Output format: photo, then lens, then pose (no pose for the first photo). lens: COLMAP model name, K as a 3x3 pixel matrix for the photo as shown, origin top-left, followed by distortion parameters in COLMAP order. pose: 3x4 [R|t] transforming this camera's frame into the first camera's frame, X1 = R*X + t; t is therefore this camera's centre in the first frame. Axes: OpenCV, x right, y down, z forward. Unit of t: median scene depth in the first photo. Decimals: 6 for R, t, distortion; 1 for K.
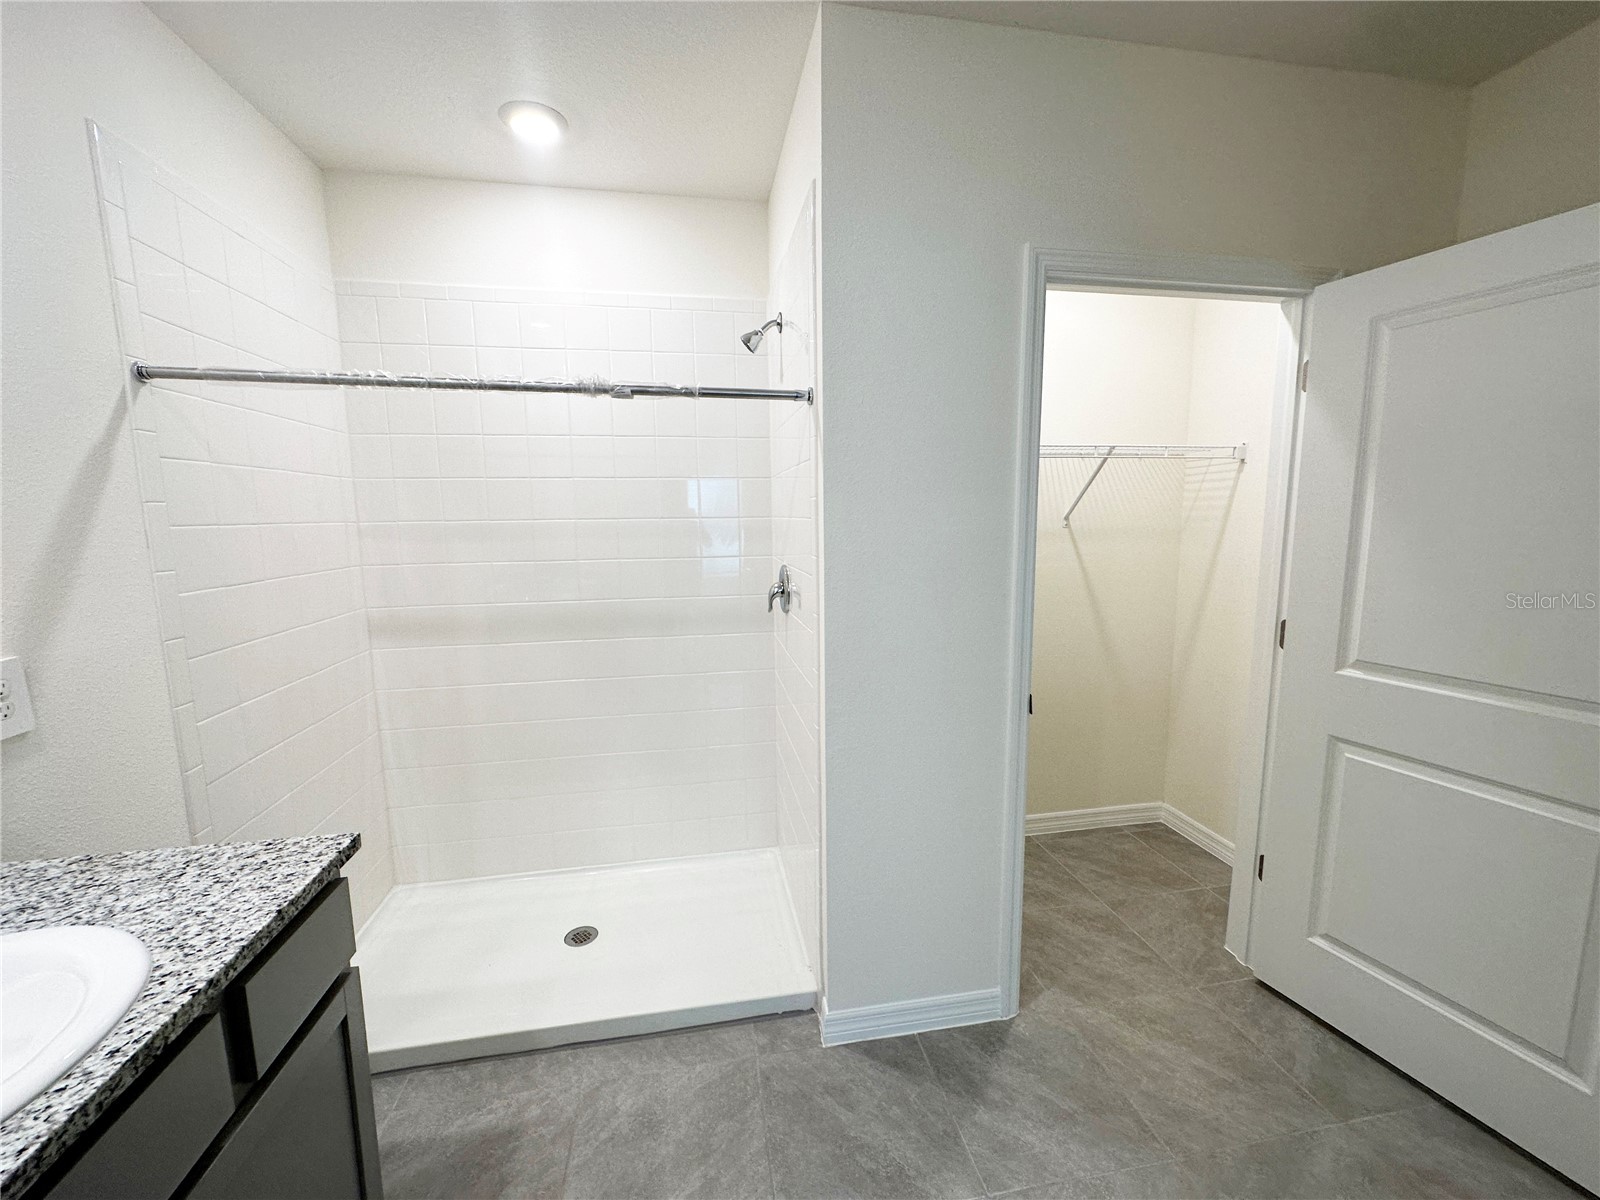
lens RADIAL K [[638.2, 0, 798.3], [0, 638.2, 598.2], [0, 0, 1]] dist [-0.003832, 0.000902]
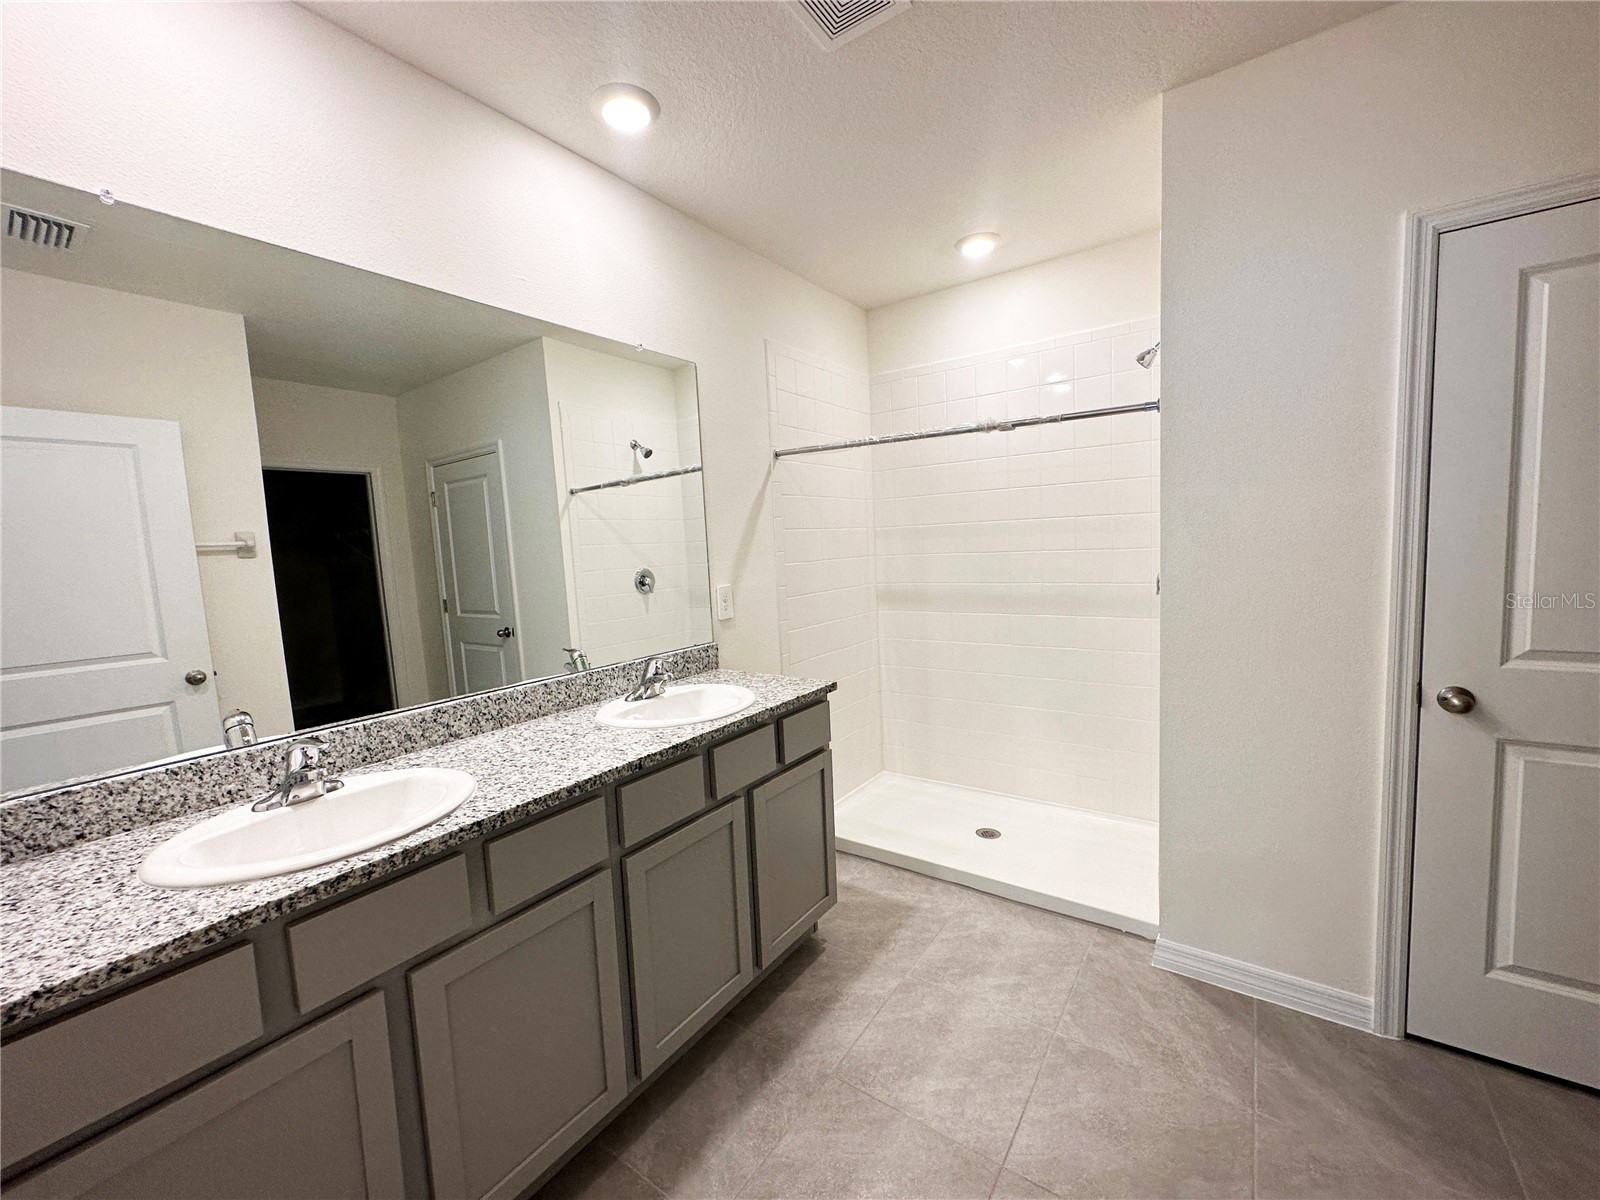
lens RADIAL K [[638.2, 0, 798.0], [0, 638.2, 602.3], [0, 0, 1]] dist [-0.003832, 0.000902]
pose [[0.701197, 0.048376, -0.711324, 0.412980], [-0.055987, 0.998351, 0.012707, 0.075082], [0.710766, 0.030915, 0.702749, -0.313189]]
